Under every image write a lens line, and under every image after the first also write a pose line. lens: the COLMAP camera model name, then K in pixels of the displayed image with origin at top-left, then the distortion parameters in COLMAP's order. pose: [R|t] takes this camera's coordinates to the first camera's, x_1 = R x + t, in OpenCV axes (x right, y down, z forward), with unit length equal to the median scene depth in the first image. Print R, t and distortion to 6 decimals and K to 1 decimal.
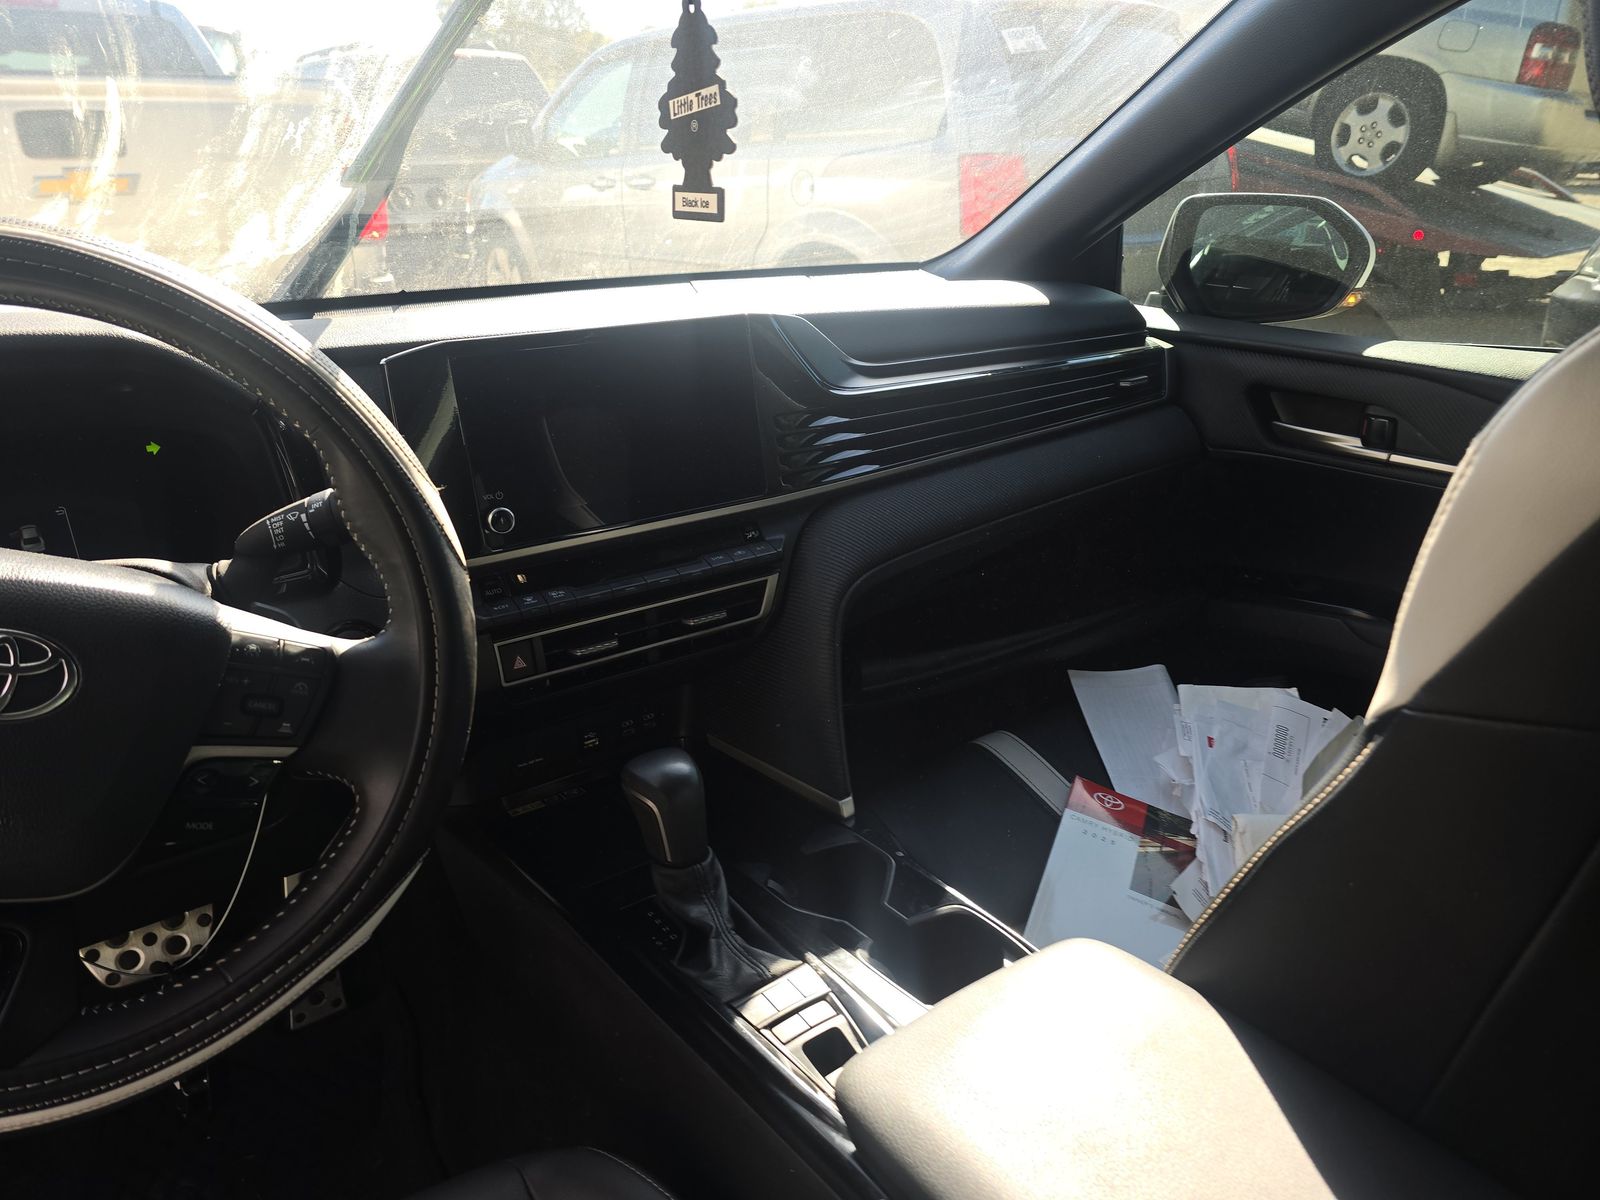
lens RADIAL K [[1139.4, 0, 758.4], [0, 1139.4, 597.5], [0, 0, 1]] dist [0.088750, -0.101906]
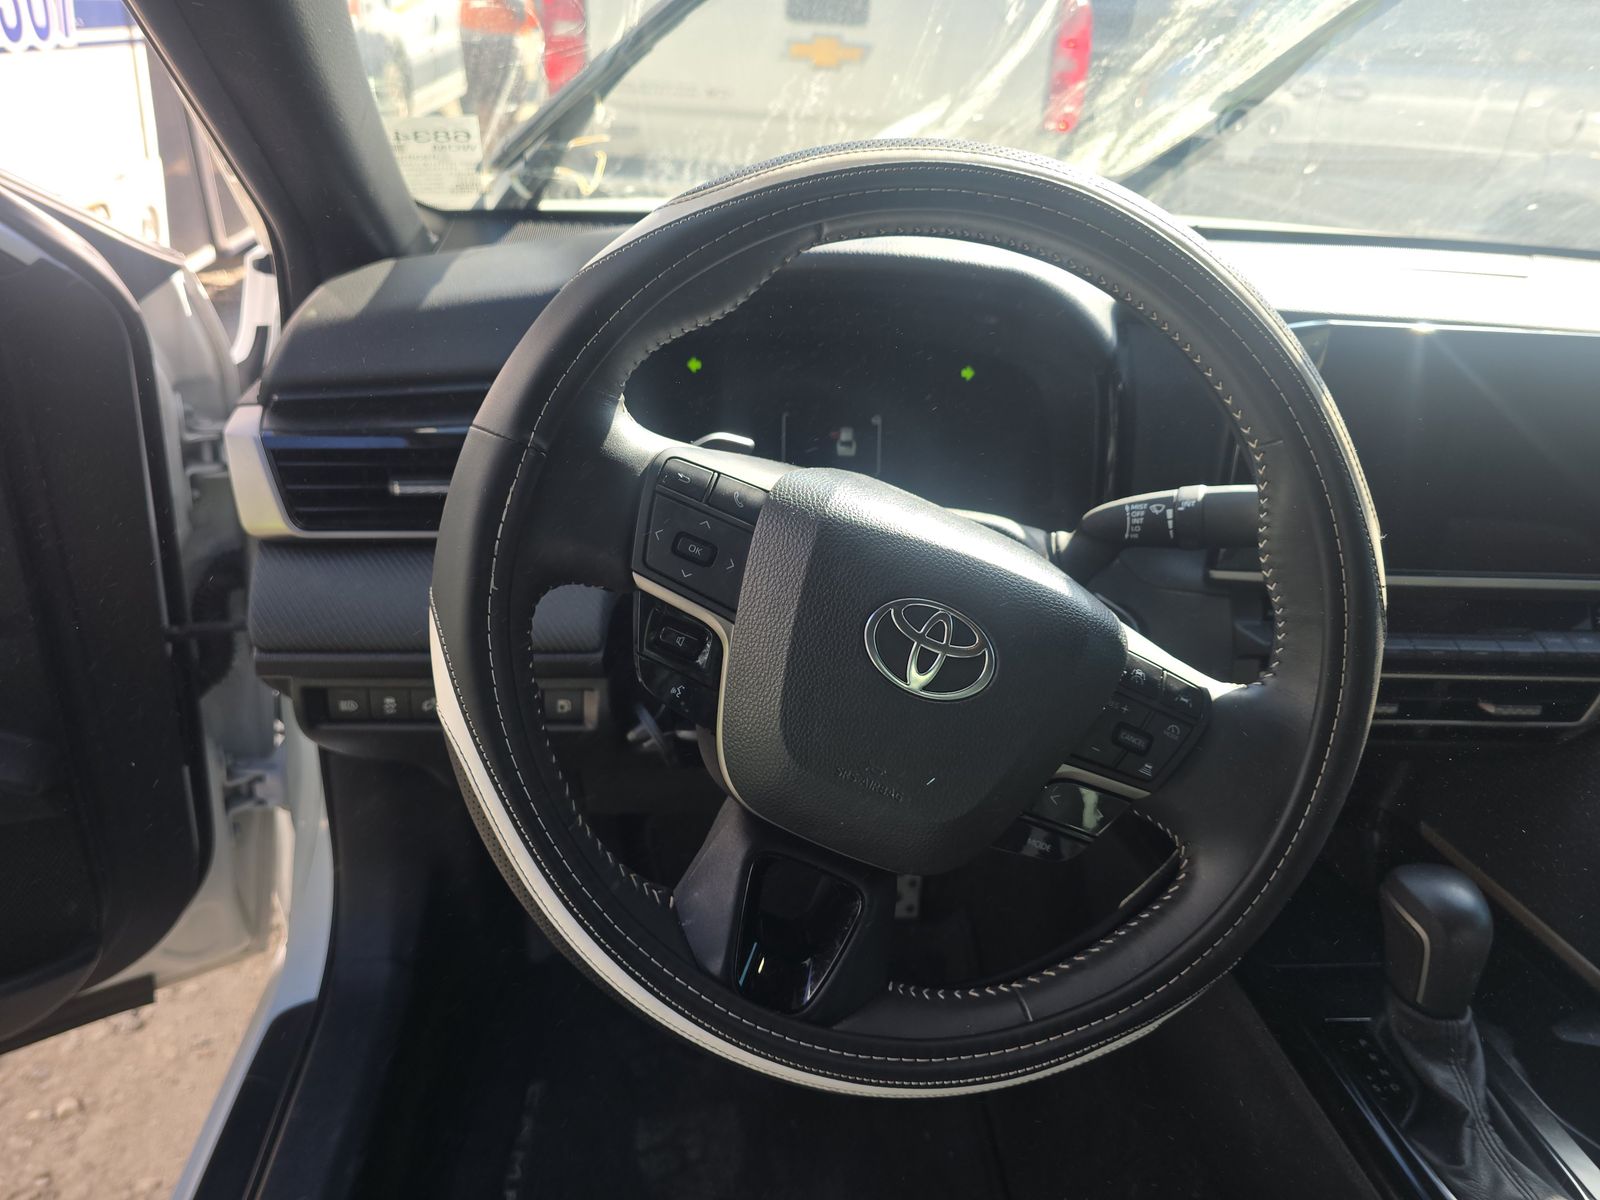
lens RADIAL K [[1139.4, 0, 758.4], [0, 1139.4, 597.5], [0, 0, 1]] dist [0.088750, -0.101906]
pose [[0.853749, 0.298534, -0.426602, -0.264606], [-0.263246, 0.954365, 0.141032, -0.048861], [0.449237, -0.008105, 0.893376, 0.058168]]
